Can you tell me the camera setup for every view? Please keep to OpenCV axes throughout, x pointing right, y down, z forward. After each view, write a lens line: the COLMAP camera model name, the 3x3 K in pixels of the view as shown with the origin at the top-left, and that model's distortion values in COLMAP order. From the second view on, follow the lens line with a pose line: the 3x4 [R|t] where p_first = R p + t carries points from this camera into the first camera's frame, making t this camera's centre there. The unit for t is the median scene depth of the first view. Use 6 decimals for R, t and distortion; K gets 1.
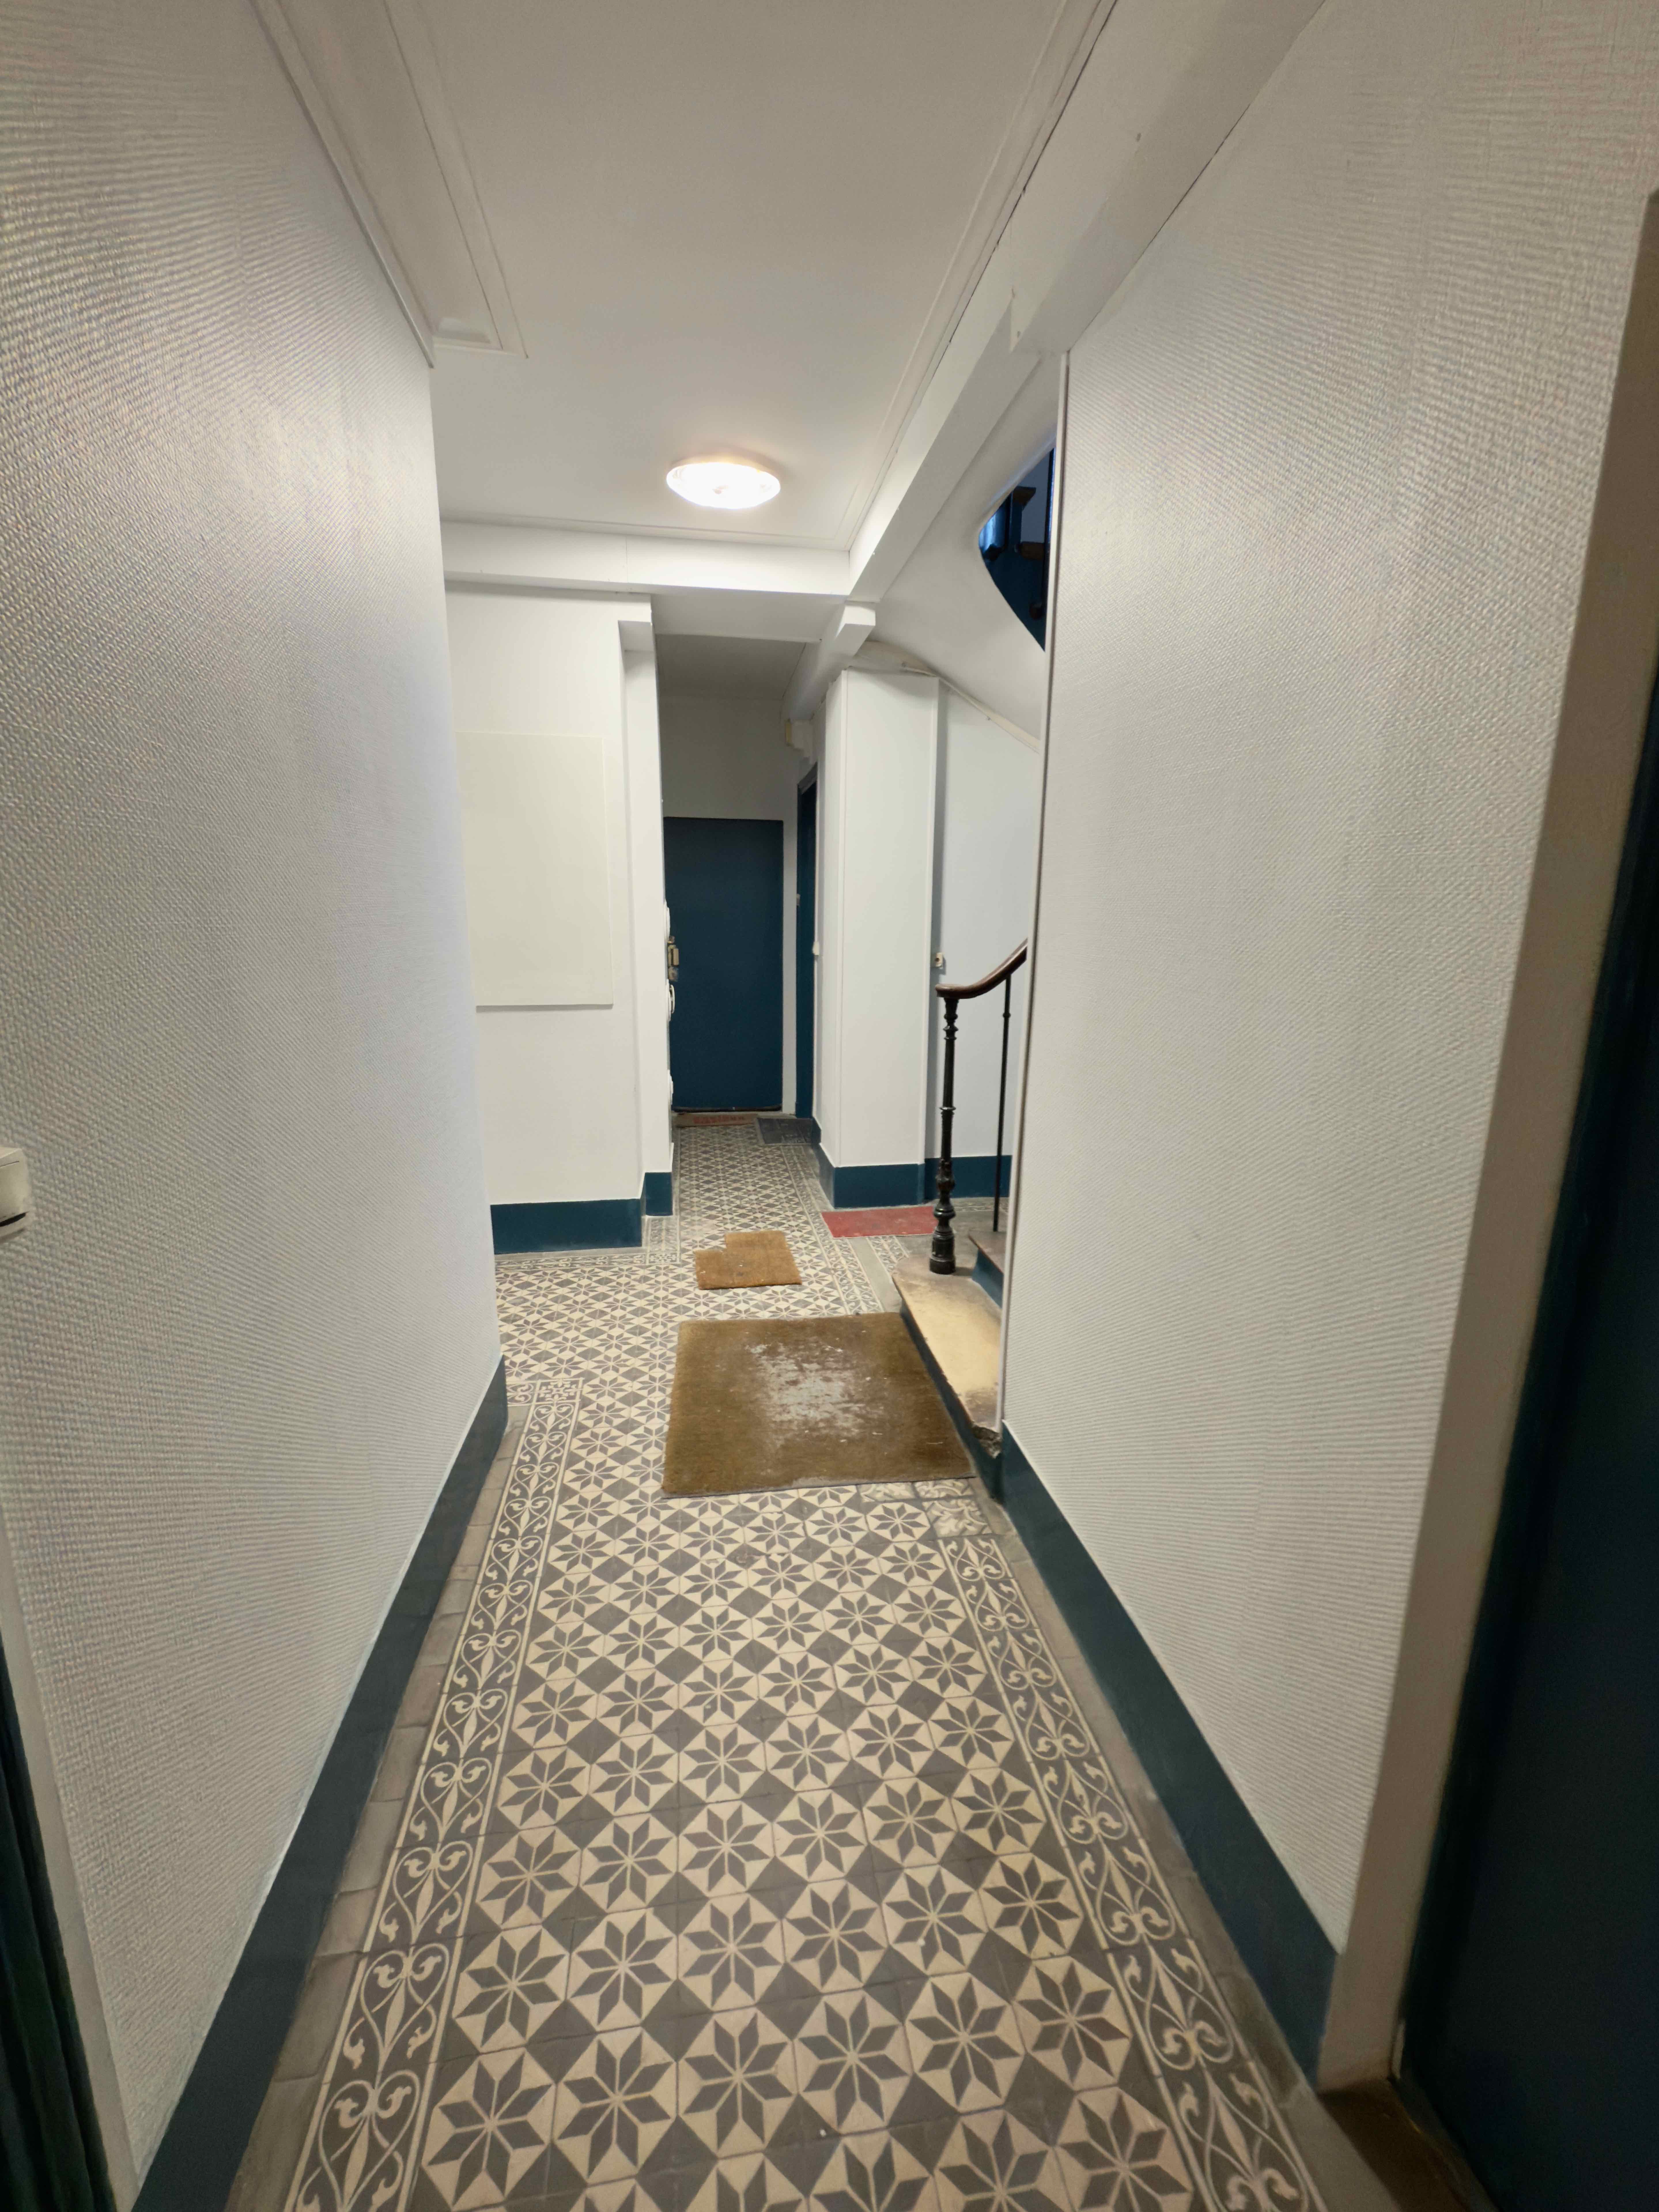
lens RADIAL K [[893.7, 0, 829.5], [0, 893.7, 1106.0], [0, 0, 1]] dist [-0.000074, 0.000017]
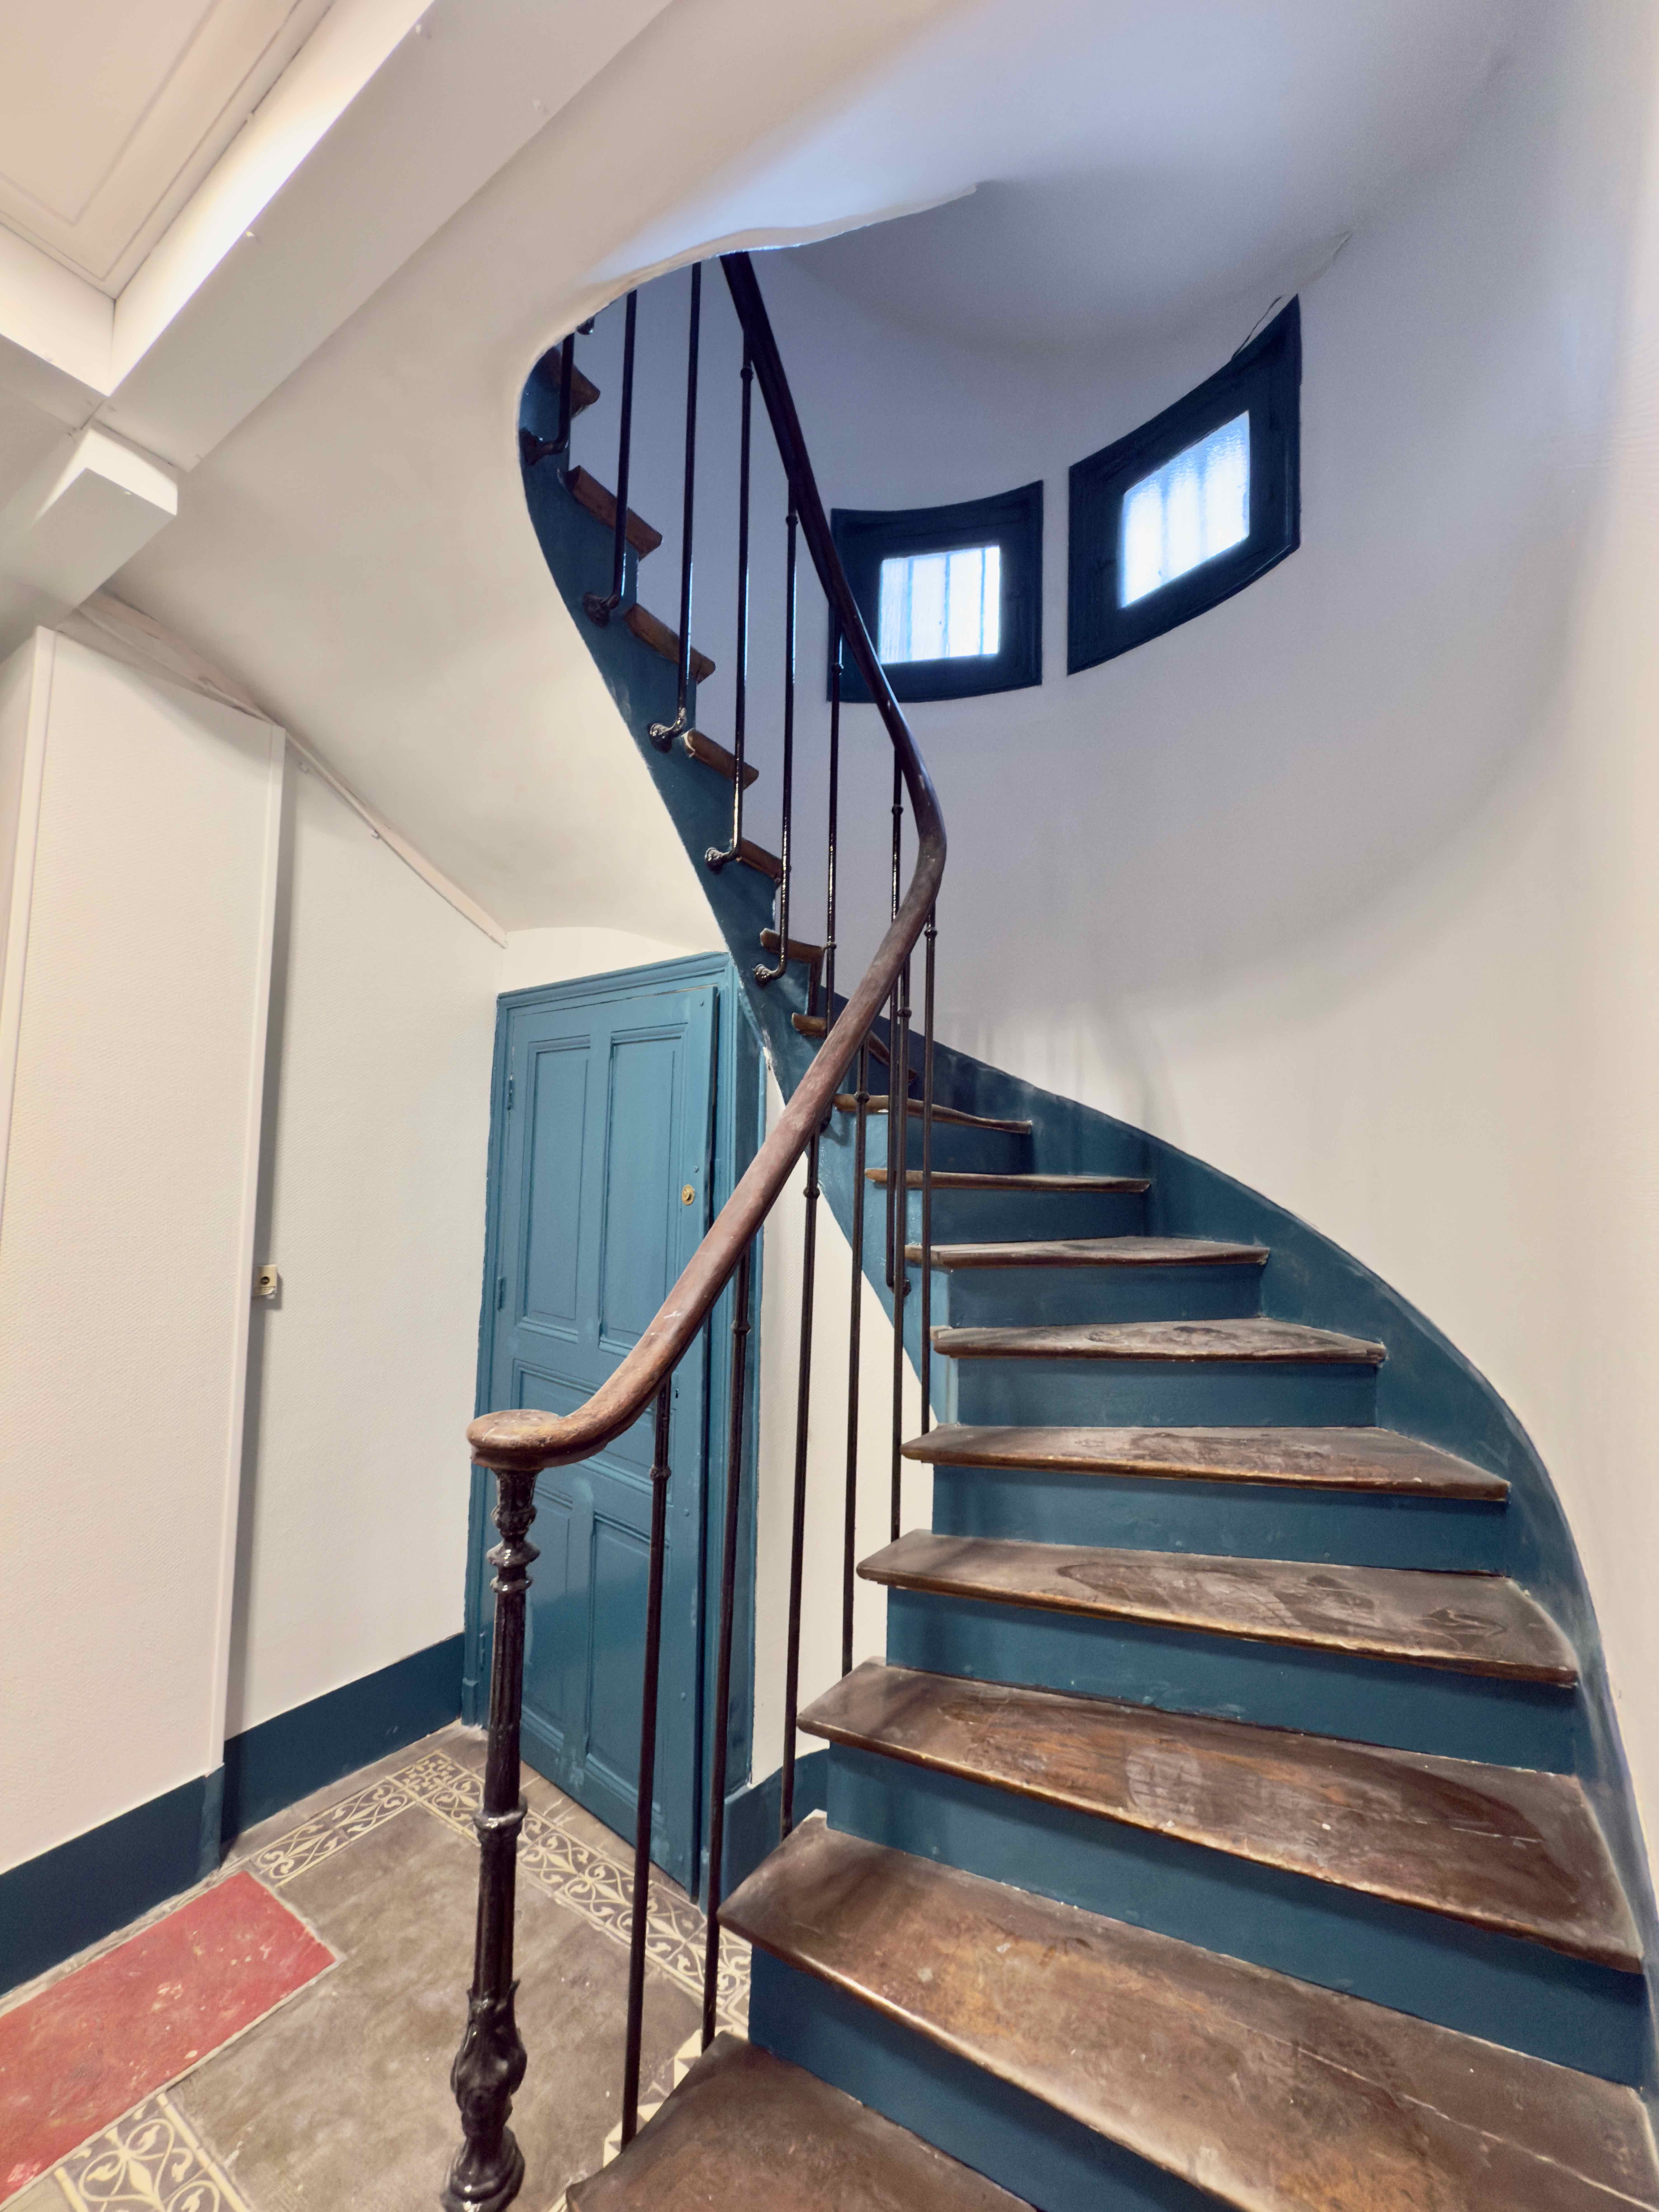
lens RADIAL K [[893.7, 0, 829.5], [0, 893.7, 1106.0], [0, 0, 1]] dist [-0.000074, 0.000017]
pose [[0.684874, 0.056456, 0.726471, -0.024196], [0.142622, 0.967324, -0.209629, -0.122635], [-0.714568, 0.247180, 0.654443, 0.506752]]
